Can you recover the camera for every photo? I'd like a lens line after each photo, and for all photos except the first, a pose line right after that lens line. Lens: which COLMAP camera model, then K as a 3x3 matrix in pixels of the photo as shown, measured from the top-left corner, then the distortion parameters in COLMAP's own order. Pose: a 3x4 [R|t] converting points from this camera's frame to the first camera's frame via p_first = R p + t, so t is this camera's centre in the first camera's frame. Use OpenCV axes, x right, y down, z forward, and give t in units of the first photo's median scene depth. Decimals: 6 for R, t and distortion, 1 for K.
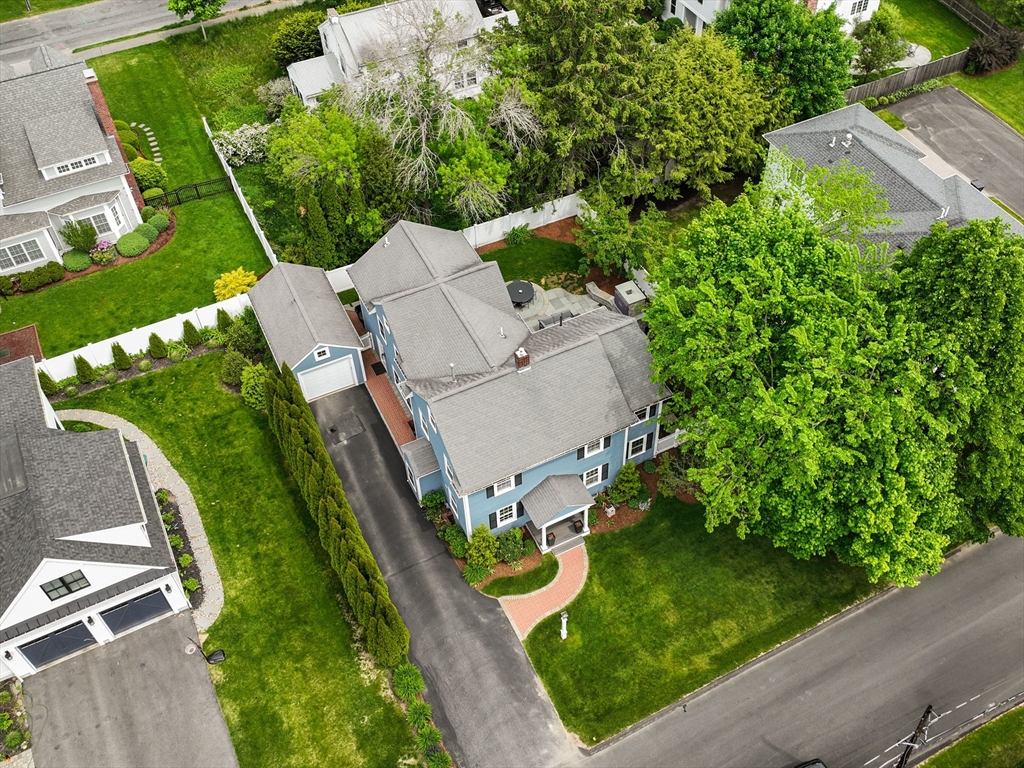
lens RADIAL K [[935.8, 0, 513.8], [0, 935.8, 347.9], [0, 0, 1]] dist [0.000809, -0.000005]
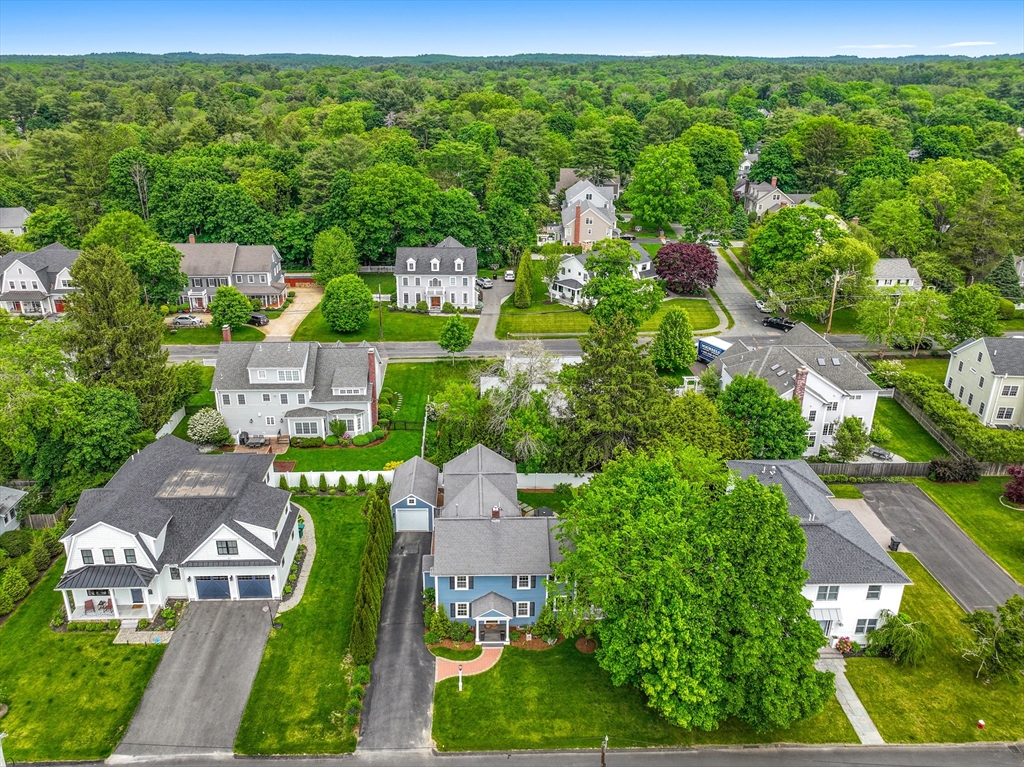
lens RADIAL K [[717.2, 0, 481.7], [0, 717.2, 382.3], [0, 0, 1]] dist [0.002834, 0.000303]
pose [[0.893557, 0.182195, -0.410317, 0.409359], [-0.339497, 0.872252, -0.352020, 0.233176], [0.293764, 0.453852, 0.841262, -0.182284]]
